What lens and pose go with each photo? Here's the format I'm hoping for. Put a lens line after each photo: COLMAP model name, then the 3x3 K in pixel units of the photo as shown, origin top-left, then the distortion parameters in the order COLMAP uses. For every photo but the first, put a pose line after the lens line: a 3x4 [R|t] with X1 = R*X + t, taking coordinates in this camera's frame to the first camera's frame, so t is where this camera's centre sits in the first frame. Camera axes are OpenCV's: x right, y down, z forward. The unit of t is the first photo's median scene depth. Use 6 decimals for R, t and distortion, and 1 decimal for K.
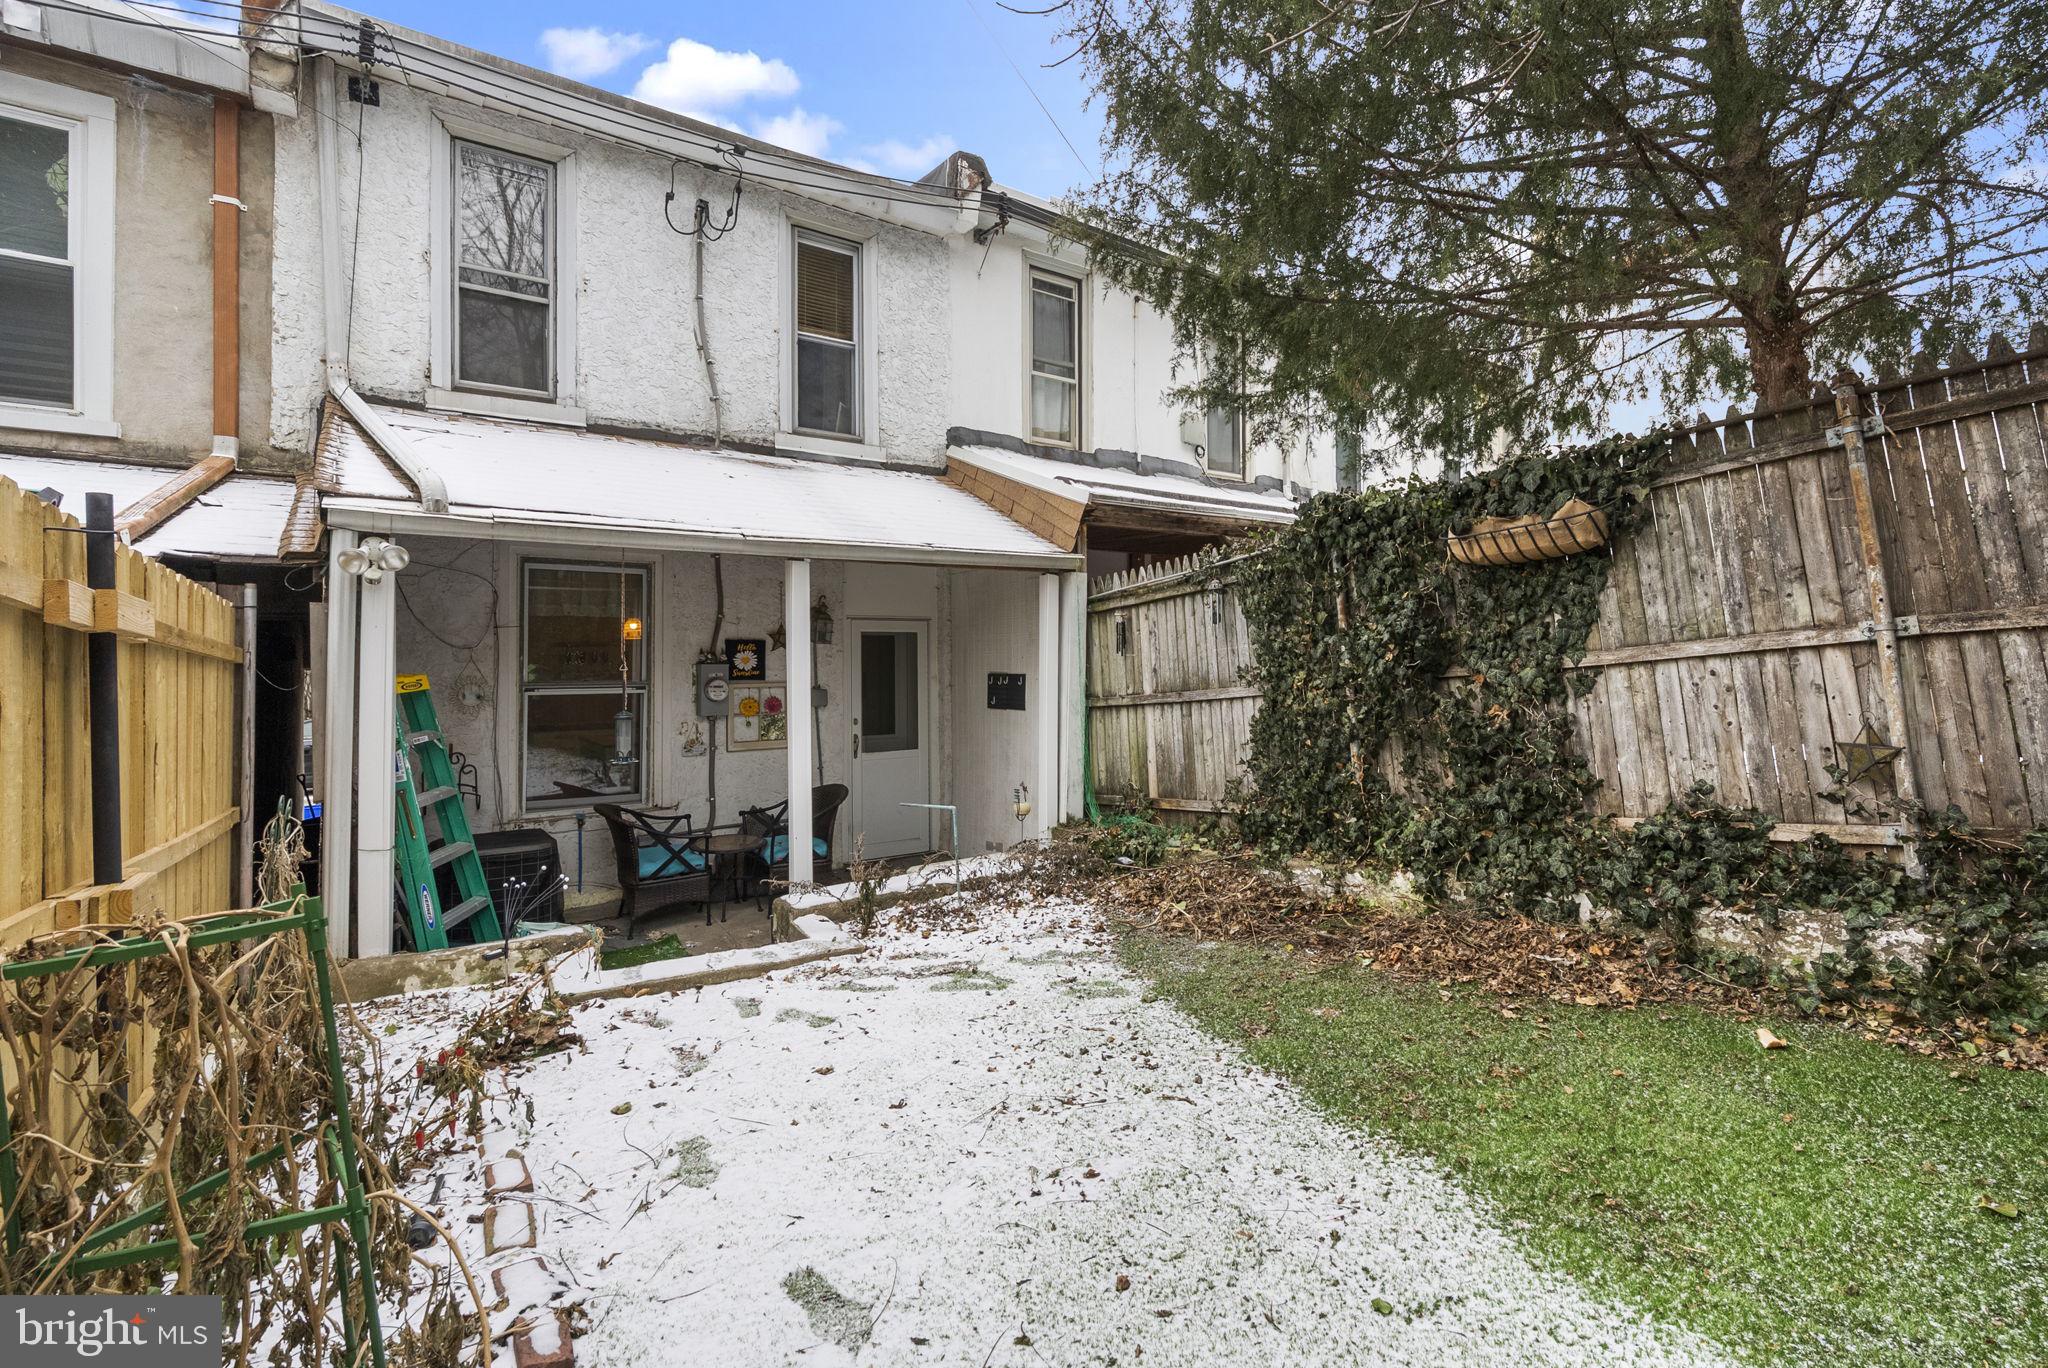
lens RADIAL K [[967.3, 0, 1130.2], [0, 967.3, 645.4], [0, 0, 1]] dist [-0.000999, 0.001603]
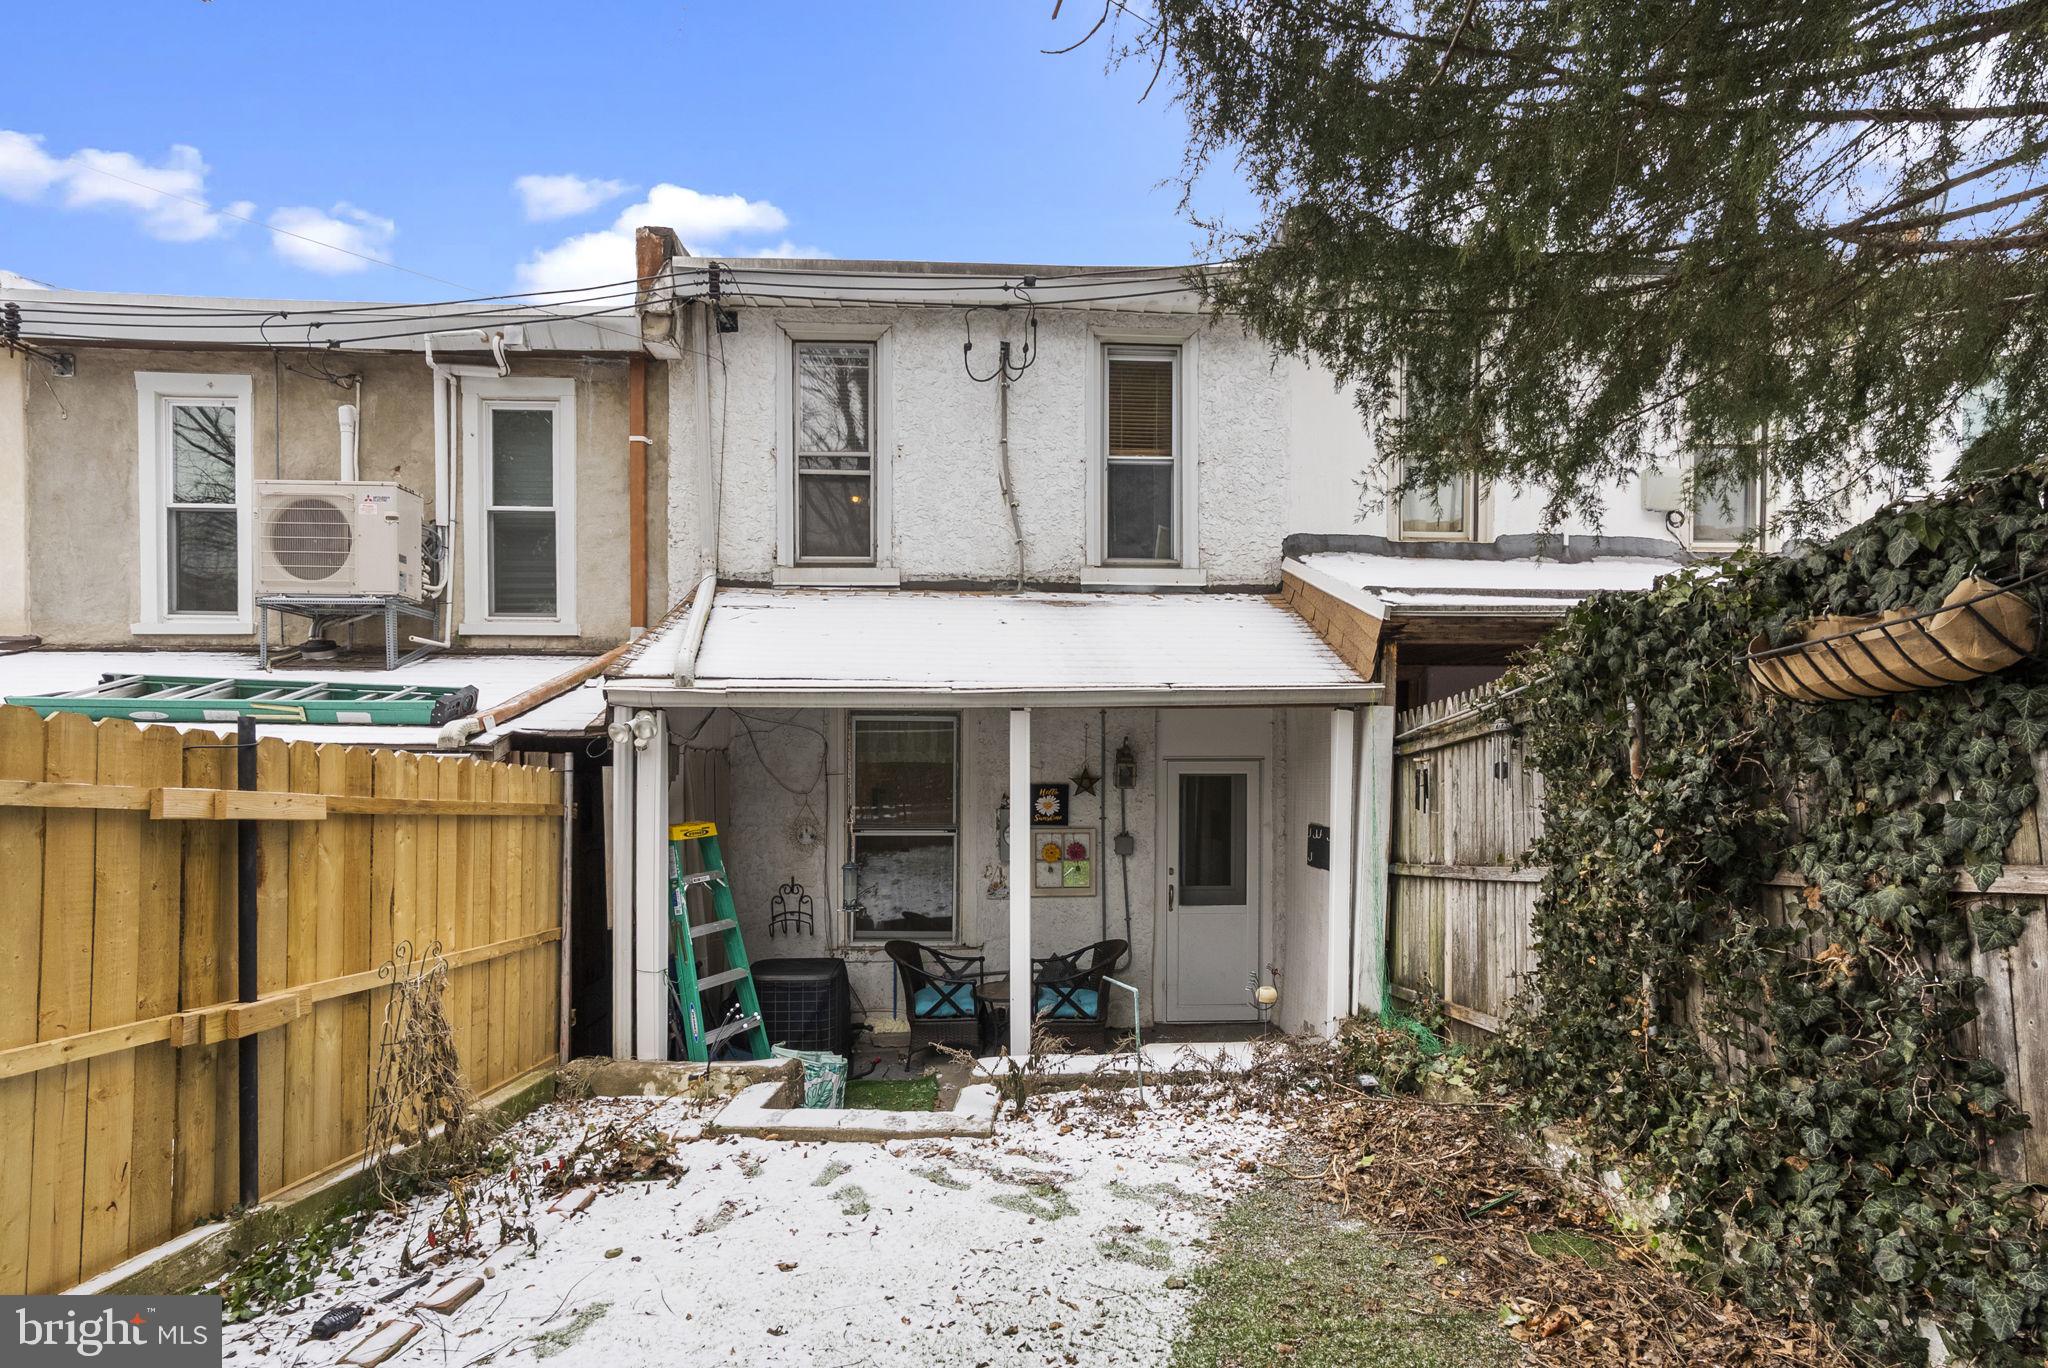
lens RADIAL K [[1036.1, 0, 1029.7], [0, 1036.1, 800.6], [0, 0, 1]] dist [-0.002220, 0.001629]
pose [[0.817518, 0.020137, -0.575550, 0.235475], [-0.000237, 0.999400, 0.034629, -0.031145], [0.575902, -0.028173, 0.817033, 0.155342]]
